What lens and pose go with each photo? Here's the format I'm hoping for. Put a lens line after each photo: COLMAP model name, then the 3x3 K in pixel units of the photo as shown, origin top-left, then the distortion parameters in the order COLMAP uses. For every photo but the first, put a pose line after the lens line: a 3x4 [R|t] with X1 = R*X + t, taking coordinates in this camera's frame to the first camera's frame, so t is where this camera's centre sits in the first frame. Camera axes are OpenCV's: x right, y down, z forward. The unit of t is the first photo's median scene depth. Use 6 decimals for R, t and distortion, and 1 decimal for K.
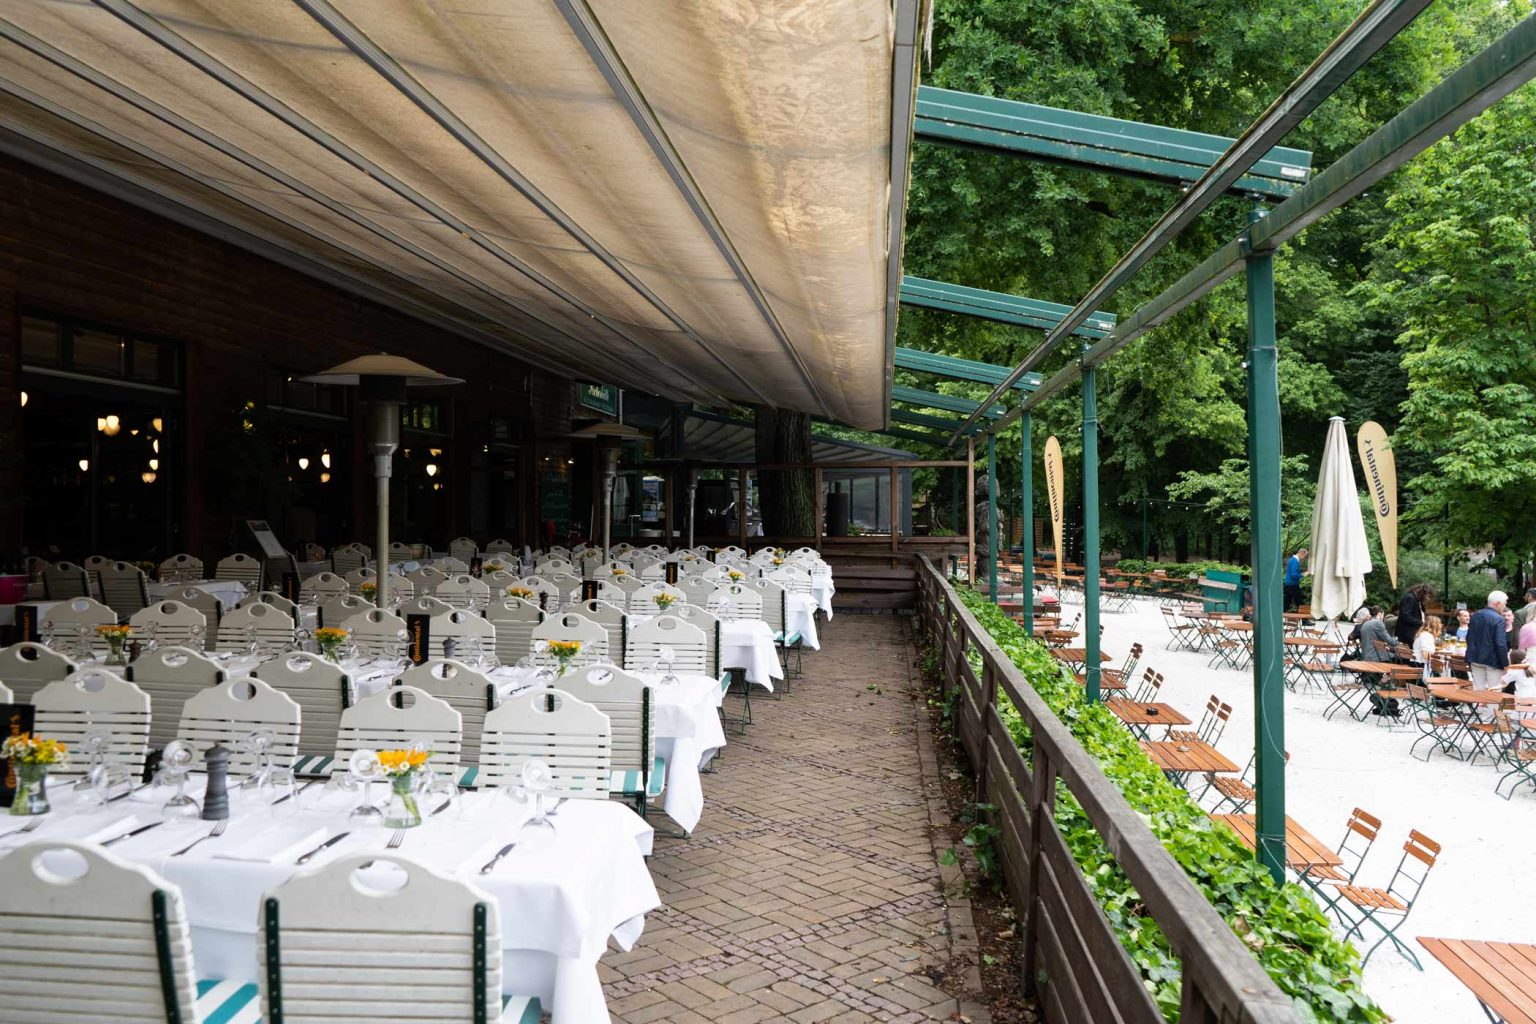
lens RADIAL K [[1257.2, 0, 774.4], [0, 1257.2, 513.6], [0, 0, 1]] dist [-0.014591, -0.003673]
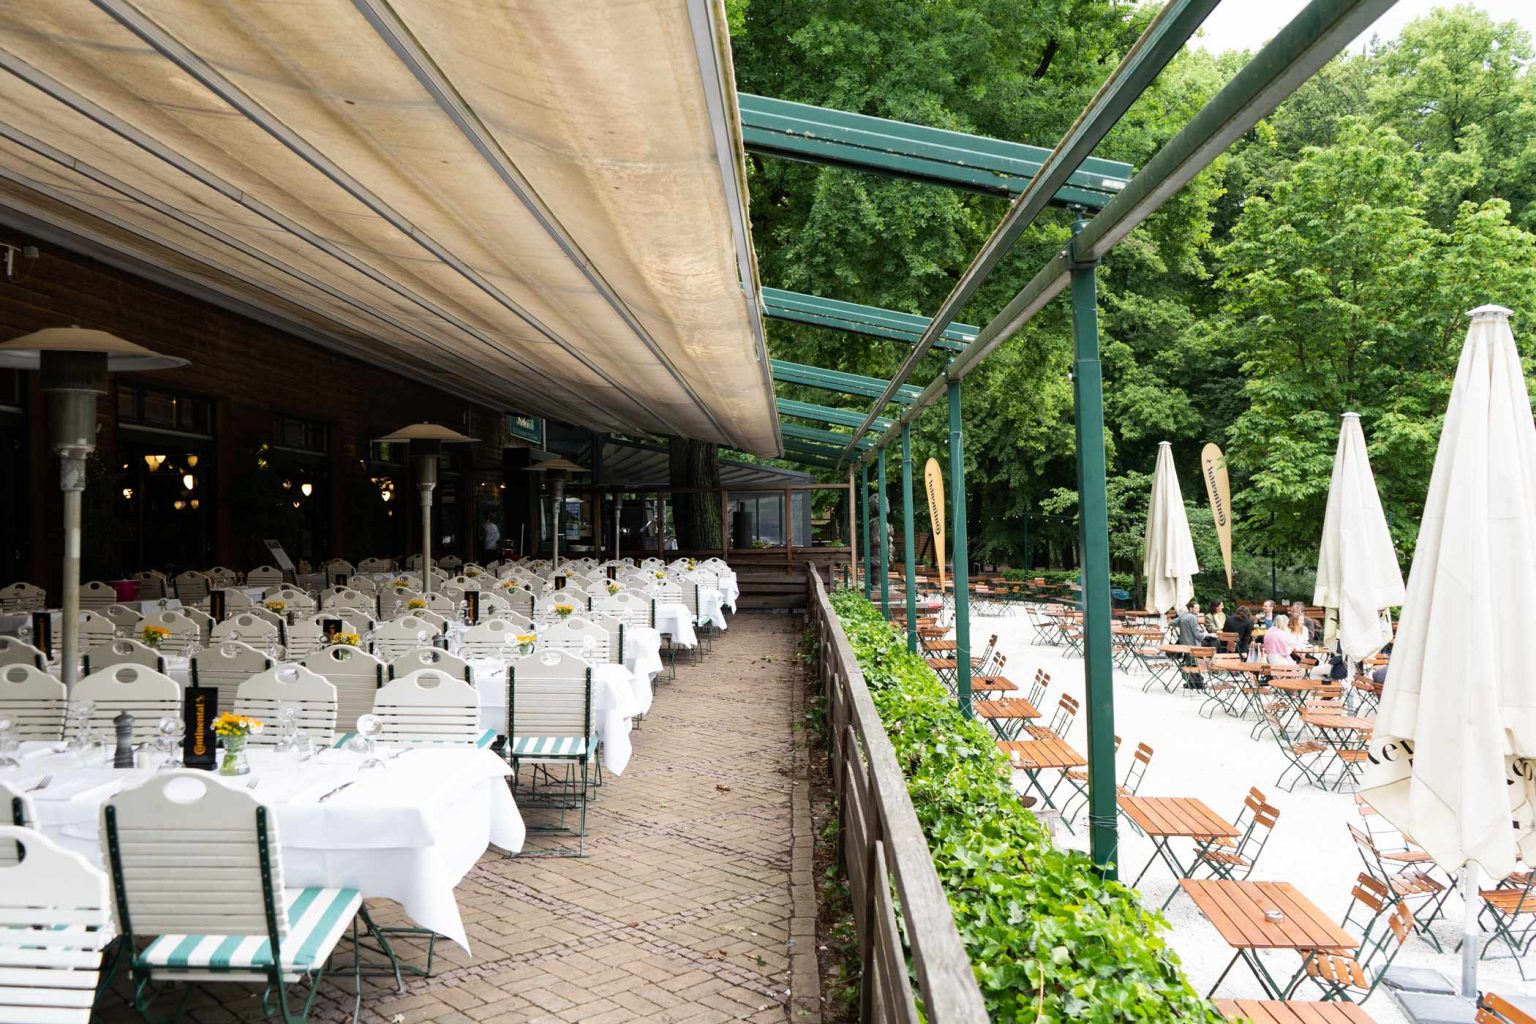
lens RADIAL K [[1257.2, 0, 785.4], [0, 1257.2, 550.6], [0, 0, 1]] dist [-0.014591, -0.003673]
pose [[0.996730, -0.014740, 0.079450, -0.002105], [0.013551, 0.999788, 0.015487, 0.002174], [-0.079662, -0.014360, 0.996719, -0.159267]]
